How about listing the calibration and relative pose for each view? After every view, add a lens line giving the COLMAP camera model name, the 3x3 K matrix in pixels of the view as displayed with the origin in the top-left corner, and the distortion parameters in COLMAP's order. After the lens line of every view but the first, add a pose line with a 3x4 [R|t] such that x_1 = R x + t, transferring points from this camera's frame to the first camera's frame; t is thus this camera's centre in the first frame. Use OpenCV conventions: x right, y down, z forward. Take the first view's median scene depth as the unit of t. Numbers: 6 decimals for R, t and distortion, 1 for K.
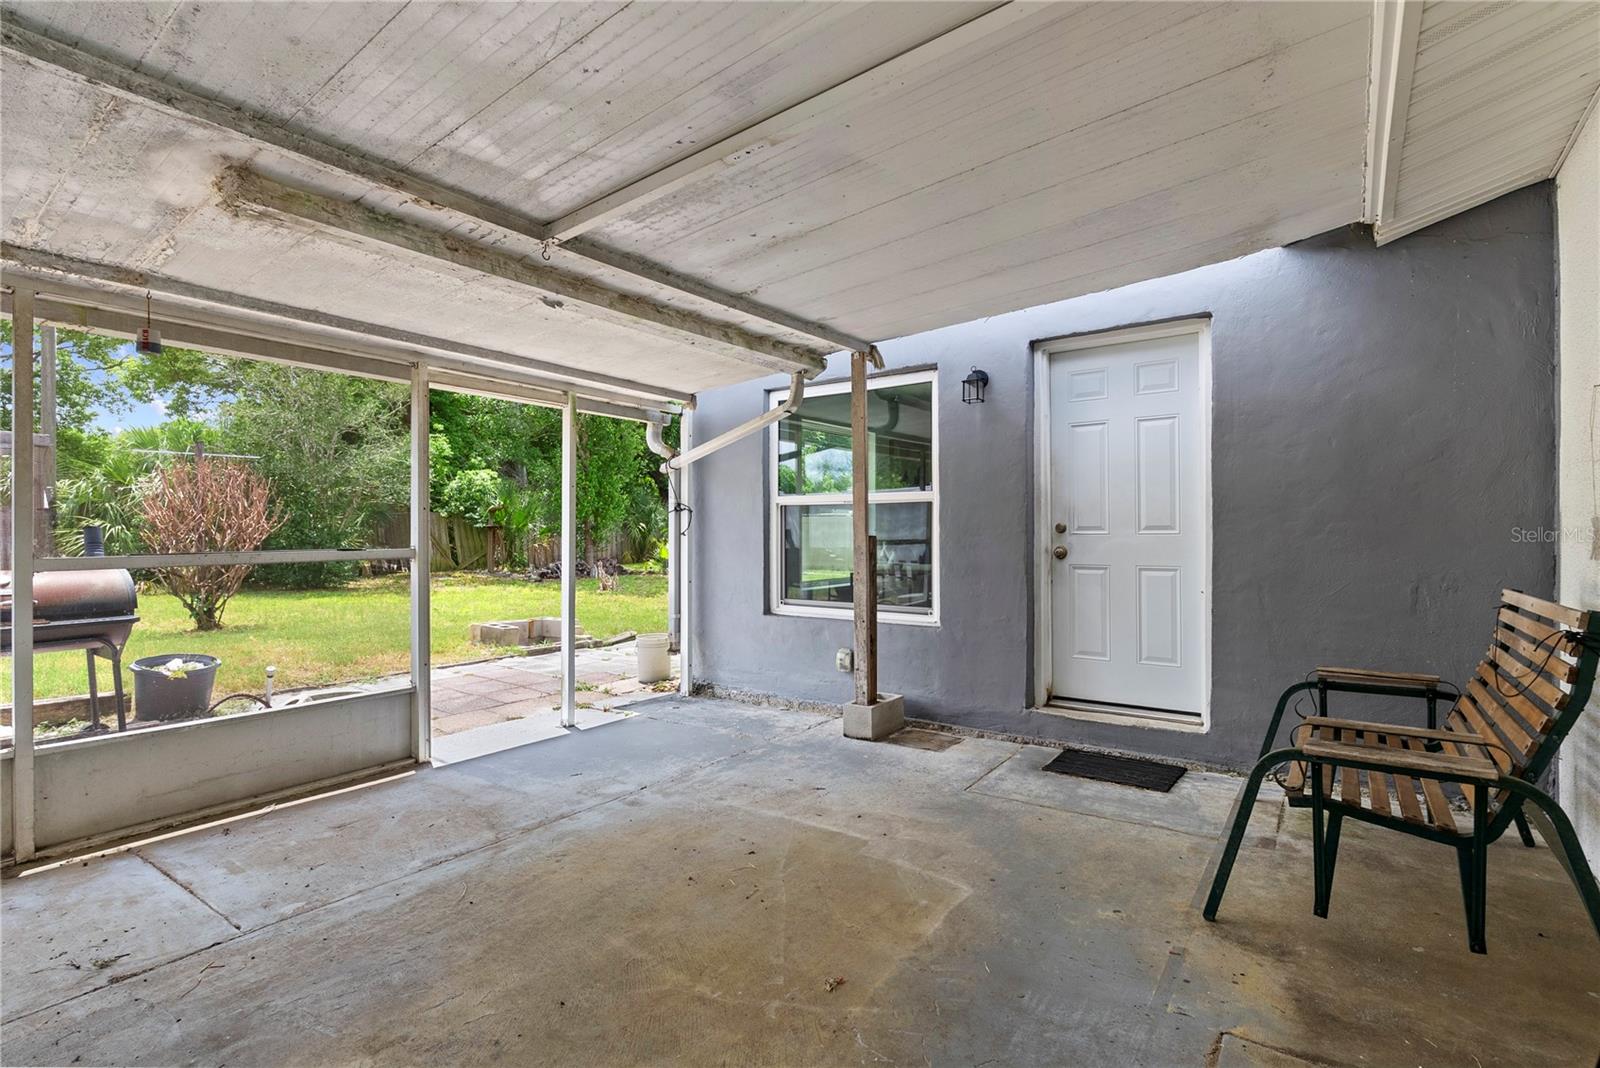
lens RADIAL K [[776.1, 0, 799.6], [0, 776.1, 537.3], [0, 0, 1]] dist [0.000353, -0.000501]
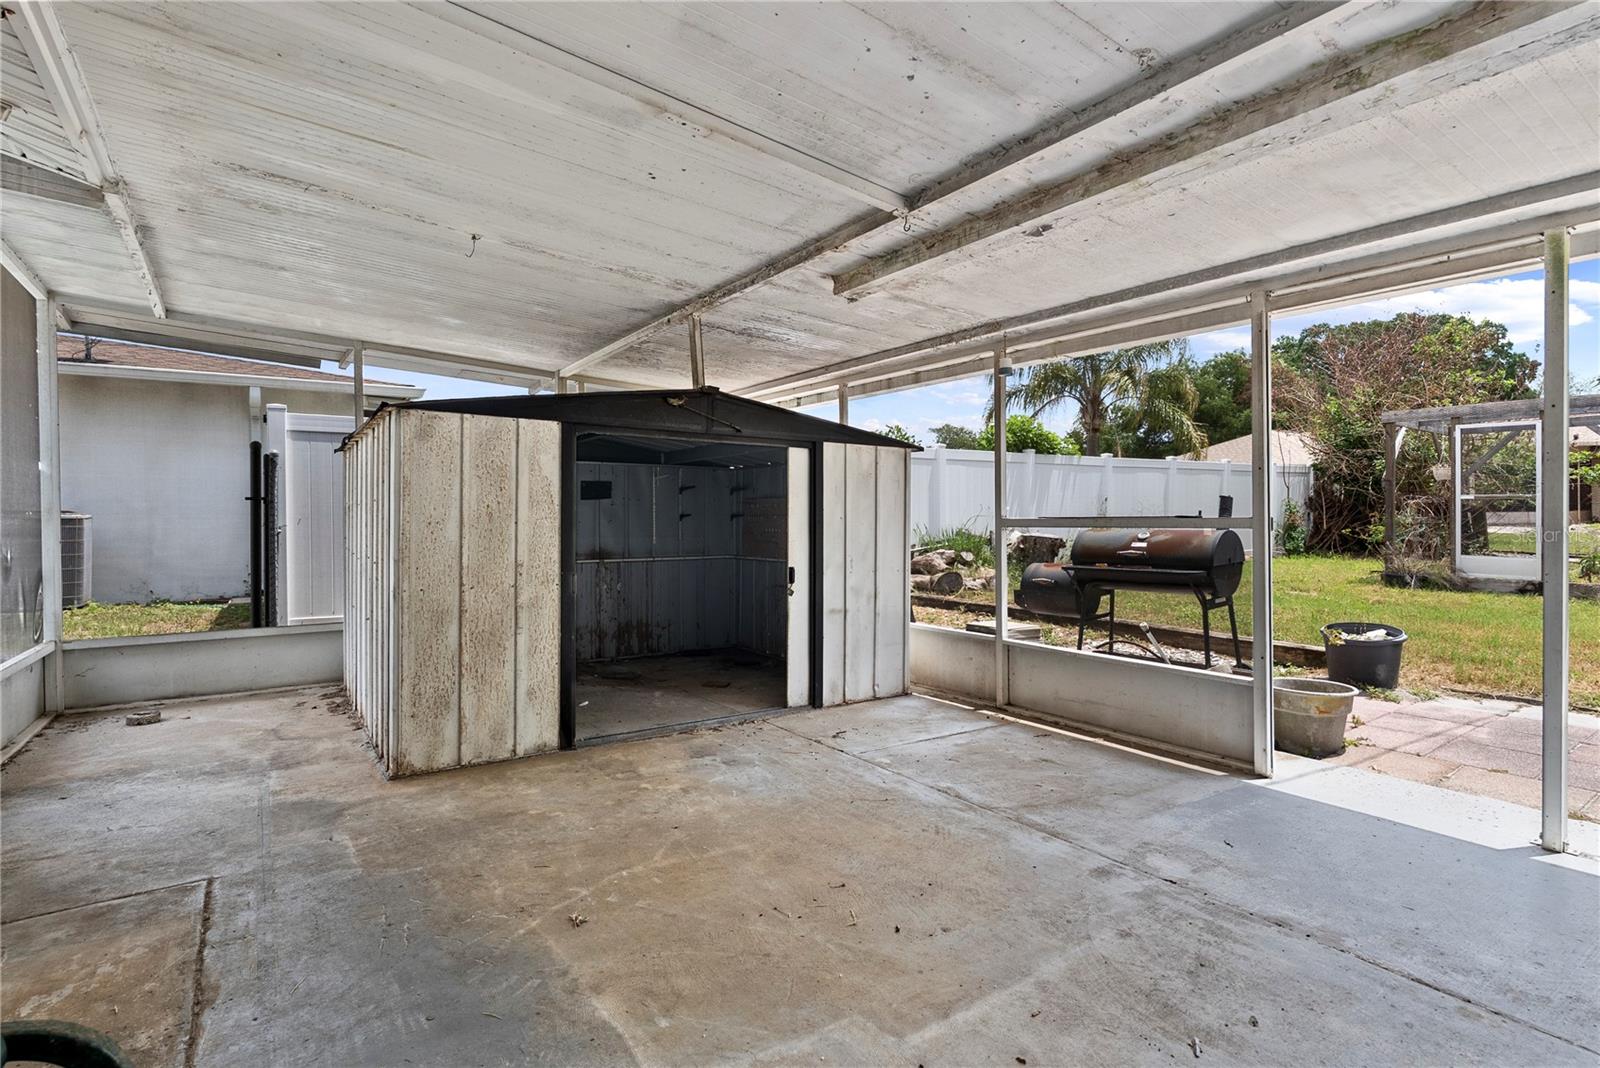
lens RADIAL K [[795.6, 0, 793.8], [0, 795.6, 509.3], [0, 0, 1]] dist [-0.010750, -0.000449]
pose [[-0.353135, -0.000717, -0.935572, 0.629452], [0.001555, 0.999998, -0.001354, 0.009656], [0.935571, -0.001933, -0.353133, 1.095190]]
